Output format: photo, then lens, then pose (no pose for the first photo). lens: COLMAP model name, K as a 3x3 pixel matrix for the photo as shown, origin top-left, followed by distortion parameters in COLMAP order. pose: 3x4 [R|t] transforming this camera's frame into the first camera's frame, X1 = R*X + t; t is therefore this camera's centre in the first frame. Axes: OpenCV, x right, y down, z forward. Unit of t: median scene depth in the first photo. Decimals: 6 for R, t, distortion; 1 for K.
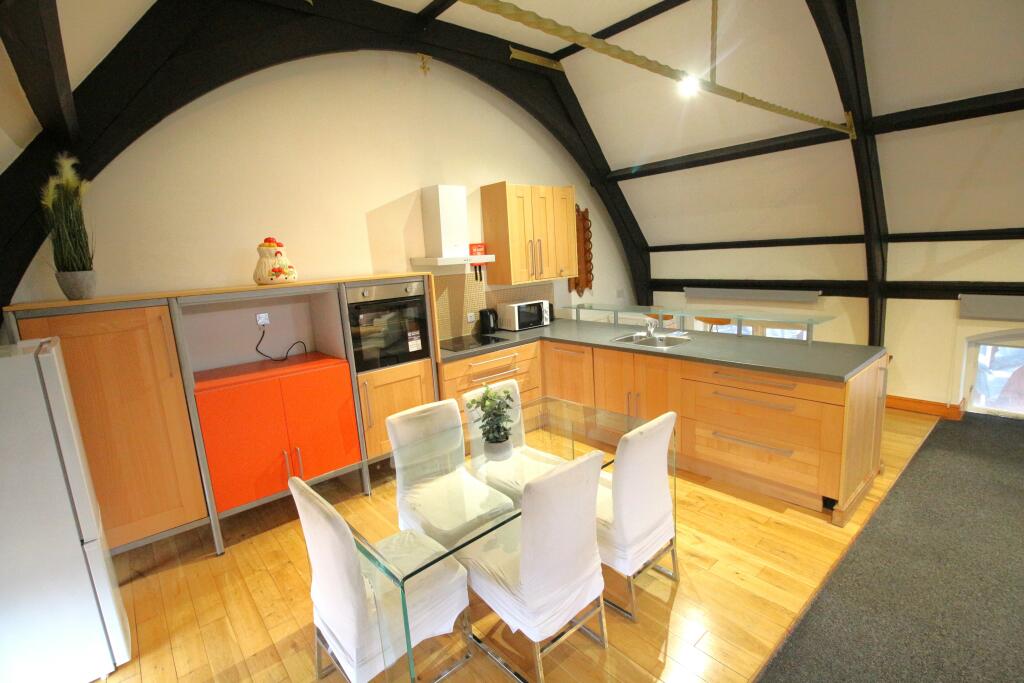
lens RADIAL K [[481.1, 0, 518.3], [0, 481.1, 343.1], [0, 0, 1]] dist [-0.001927, -0.006688]
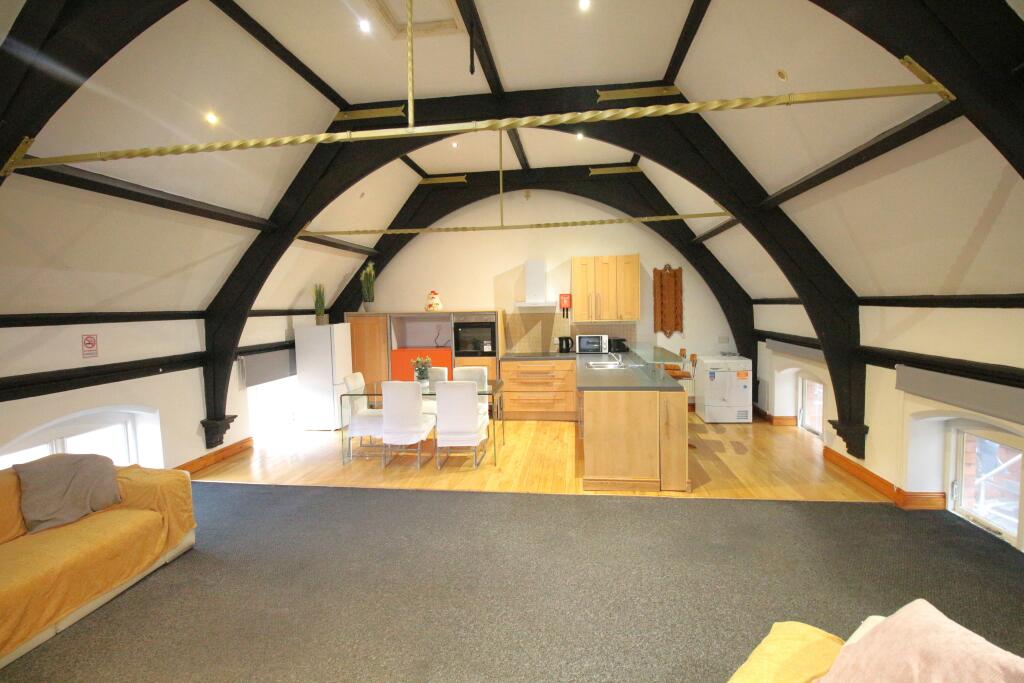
lens RADIAL K [[481.1, 0, 502.0], [0, 481.1, 339.4], [0, 0, 1]] dist [-0.001927, -0.006688]
pose [[0.649440, 0.098195, -0.754046, 0.973650], [-0.159416, 0.987173, -0.008748, -0.018104], [0.743515, 0.125888, 0.656763, -0.144713]]
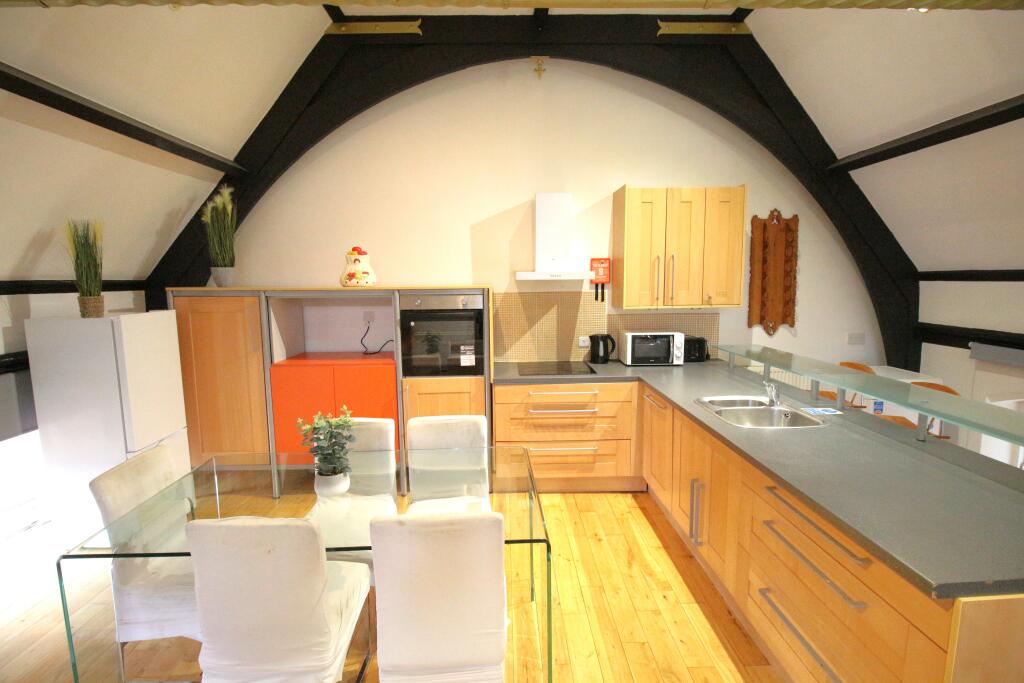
lens RADIAL K [[481.1, 0, 510.9], [0, 481.1, 336.7], [0, 0, 1]] dist [-0.001927, -0.006688]
pose [[0.764589, 0.128992, -0.631478, 0.361570], [-0.156103, 0.987659, 0.012741, -0.053999], [0.625328, 0.088834, 0.775289, 0.244480]]
